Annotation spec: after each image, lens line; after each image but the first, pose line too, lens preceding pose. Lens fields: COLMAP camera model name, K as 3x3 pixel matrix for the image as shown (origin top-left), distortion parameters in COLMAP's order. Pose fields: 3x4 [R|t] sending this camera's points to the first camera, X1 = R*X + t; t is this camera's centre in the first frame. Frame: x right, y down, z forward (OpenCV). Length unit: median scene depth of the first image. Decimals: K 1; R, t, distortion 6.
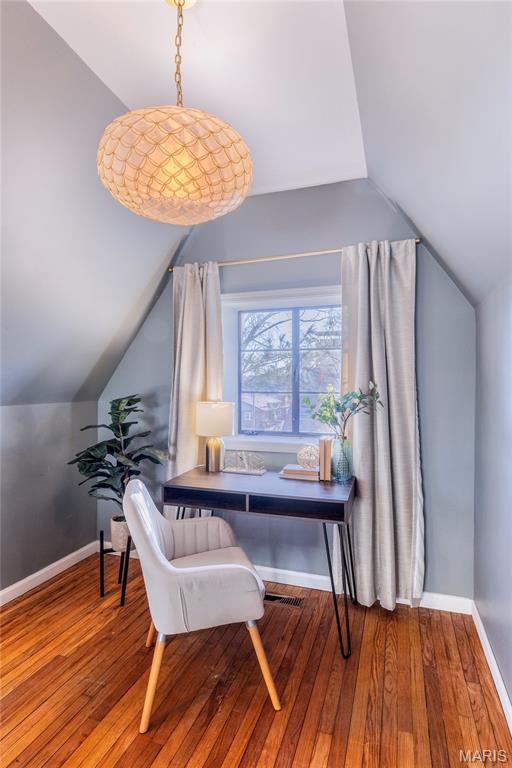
lens RADIAL K [[412.5, 0, 256.0], [0, 412.5, 384.0], [0, 0, 1]] dist [0.023762, 0.000045]
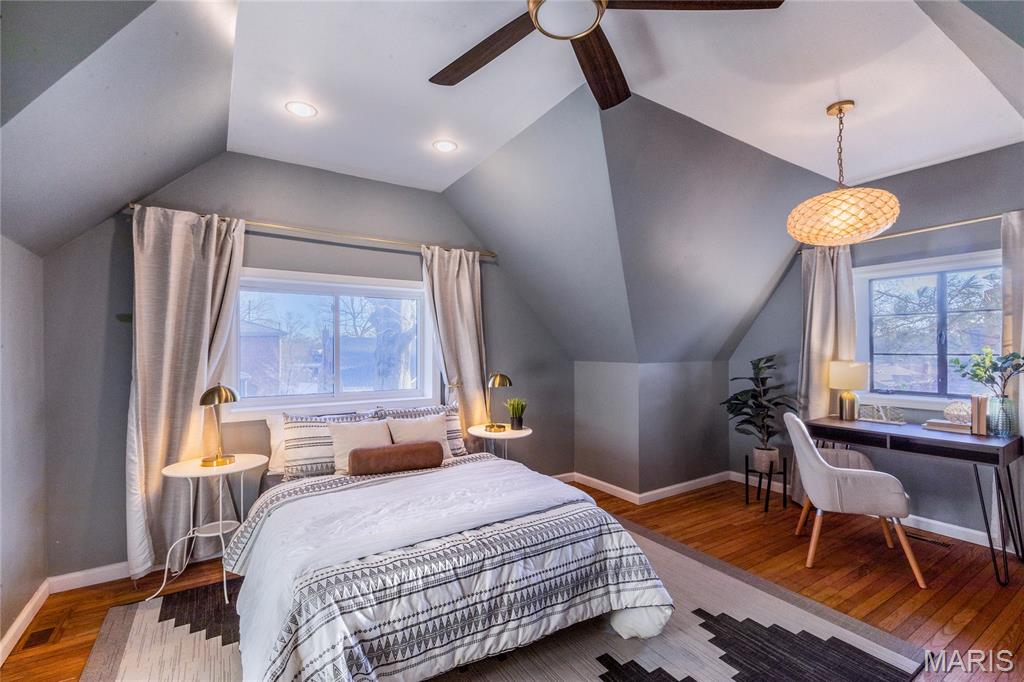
lens RADIAL K [[460.5, 0, 515.4], [0, 460.5, 348.4], [0, 0, 1]] dist [0.006376, 0.000223]
pose [[0.792266, -0.005790, -0.610148, -0.048396], [0.005110, 0.999983, -0.002854, 0.004648], [0.610154, -0.000857, 0.792282, -0.648217]]
